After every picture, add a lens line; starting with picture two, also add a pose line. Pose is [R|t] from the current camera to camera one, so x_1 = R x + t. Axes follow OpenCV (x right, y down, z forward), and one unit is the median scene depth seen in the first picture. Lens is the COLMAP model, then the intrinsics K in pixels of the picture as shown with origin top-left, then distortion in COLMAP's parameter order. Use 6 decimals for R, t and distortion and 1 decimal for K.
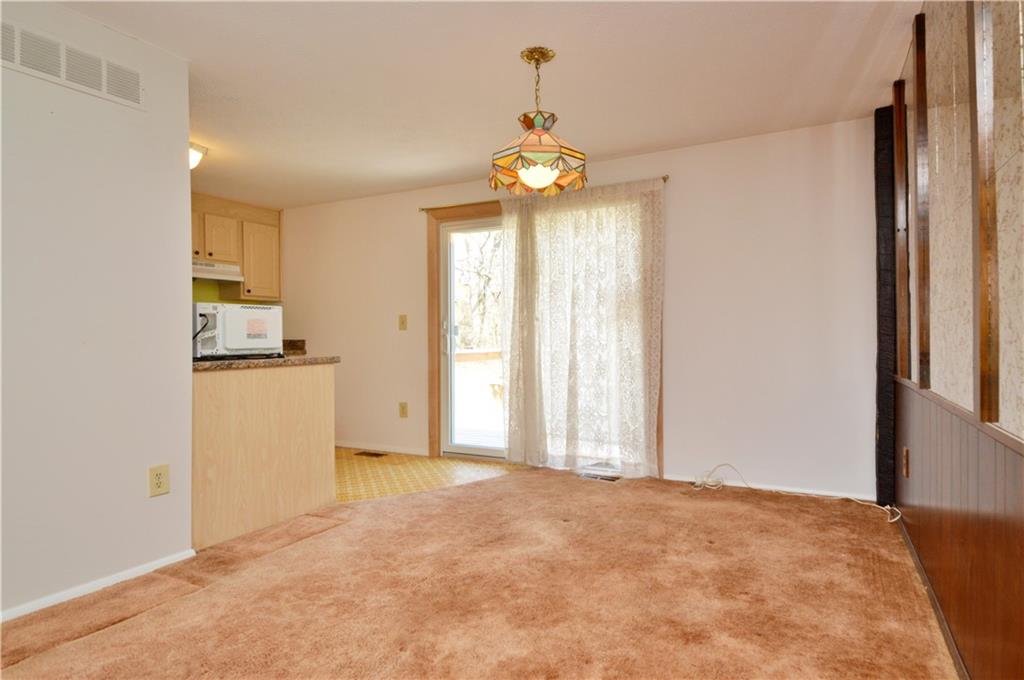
lens RADIAL K [[558.0, 0, 514.2], [0, 558.0, 333.0], [0, 0, 1]] dist [0.044081, -0.050400]
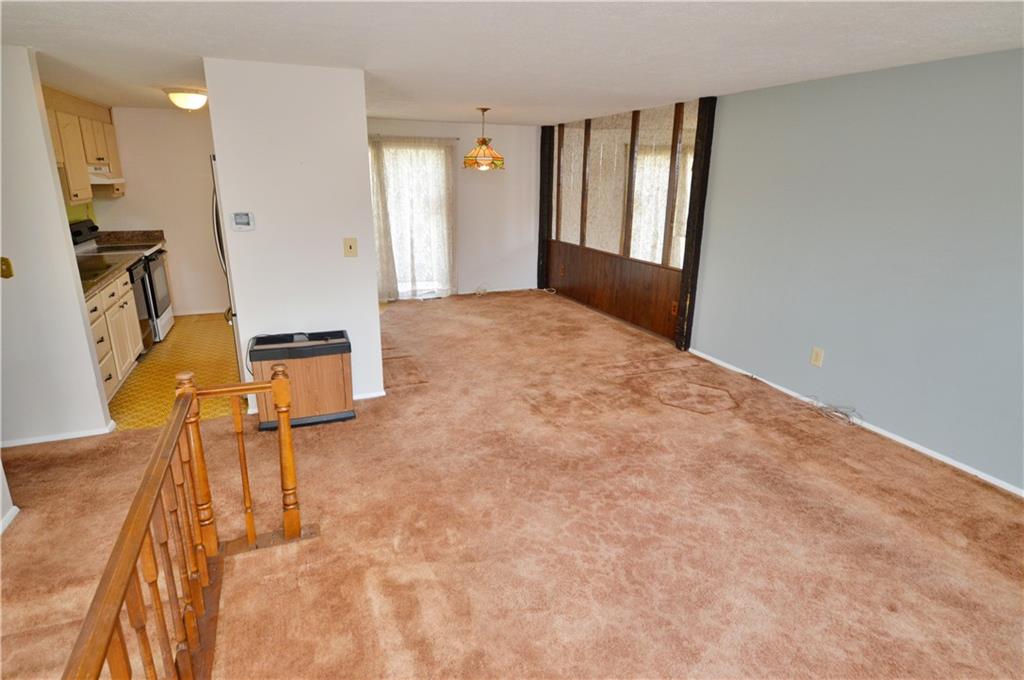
lens RADIAL K [[558.0, 0, 514.2], [0, 558.0, 333.0], [0, 0, 1]] dist [0.044081, -0.050400]
pose [[0.656439, -0.190687, 0.729881, -1.049582], [-0.018843, 0.963079, 0.268559, -0.146828], [-0.754144, -0.190046, 0.628609, -0.434383]]
